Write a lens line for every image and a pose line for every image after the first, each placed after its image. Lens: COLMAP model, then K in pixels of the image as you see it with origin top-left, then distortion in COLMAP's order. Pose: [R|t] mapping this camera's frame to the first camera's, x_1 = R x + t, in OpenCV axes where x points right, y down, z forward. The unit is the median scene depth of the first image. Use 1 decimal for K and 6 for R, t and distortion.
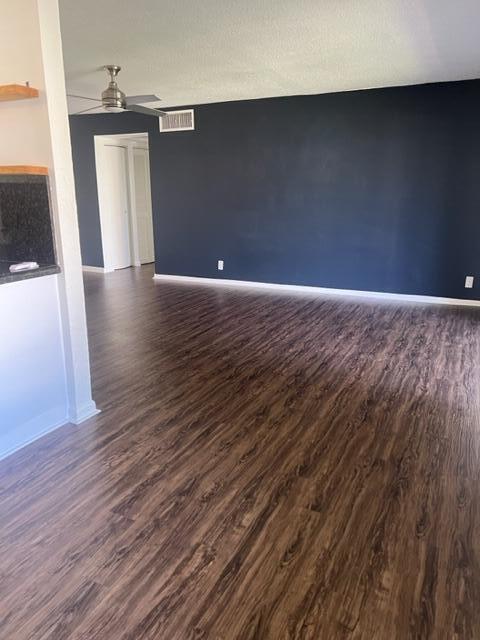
lens RADIAL K [[478.4, 0, 239.0], [0, 478.4, 324.9], [0, 0, 1]] dist [0.058057, -0.070500]
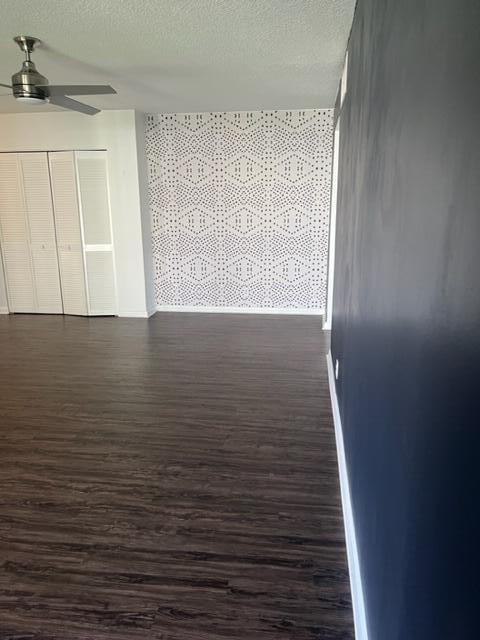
lens RADIAL K [[478.4, 0, 239.0], [0, 478.4, 324.9], [0, 0, 1]] dist [0.058057, -0.070500]
pose [[0.304803, 0.236011, -0.922710, 0.488555], [-0.253085, 0.954050, 0.160424, -0.295809], [0.918174, 0.184627, 0.350528, 0.984827]]
